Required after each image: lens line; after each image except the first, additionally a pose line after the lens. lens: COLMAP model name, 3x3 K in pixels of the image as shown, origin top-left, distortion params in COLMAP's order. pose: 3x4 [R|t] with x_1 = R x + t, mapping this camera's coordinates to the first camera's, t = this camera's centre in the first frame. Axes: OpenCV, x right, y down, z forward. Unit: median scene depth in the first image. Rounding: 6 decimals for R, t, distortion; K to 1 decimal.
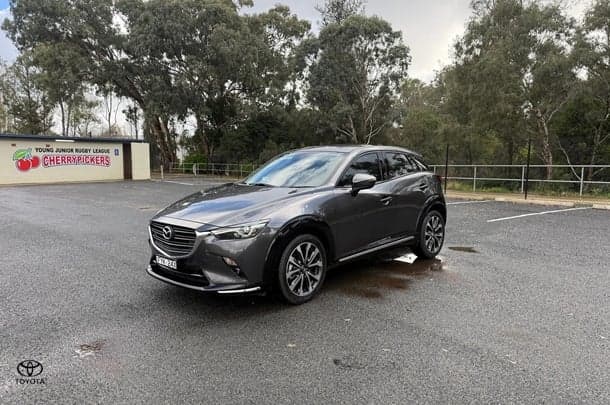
lens RADIAL K [[473.3, 0, 305.0], [0, 473.3, 202.5], [0, 0, 1]] dist [0.007752, 0.006106]
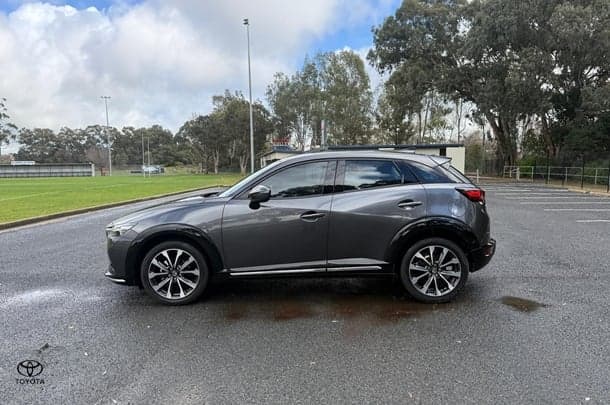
lens RADIAL K [[467.3, 0, 308.0], [0, 467.3, 207.0], [0, 0, 1]] dist [0.004970, 0.002843]
pose [[0.649862, 0.054692, -0.758082, 0.212420], [-0.050508, 0.998310, 0.028725, -0.011847], [0.758372, 0.019622, 0.651527, 0.117012]]
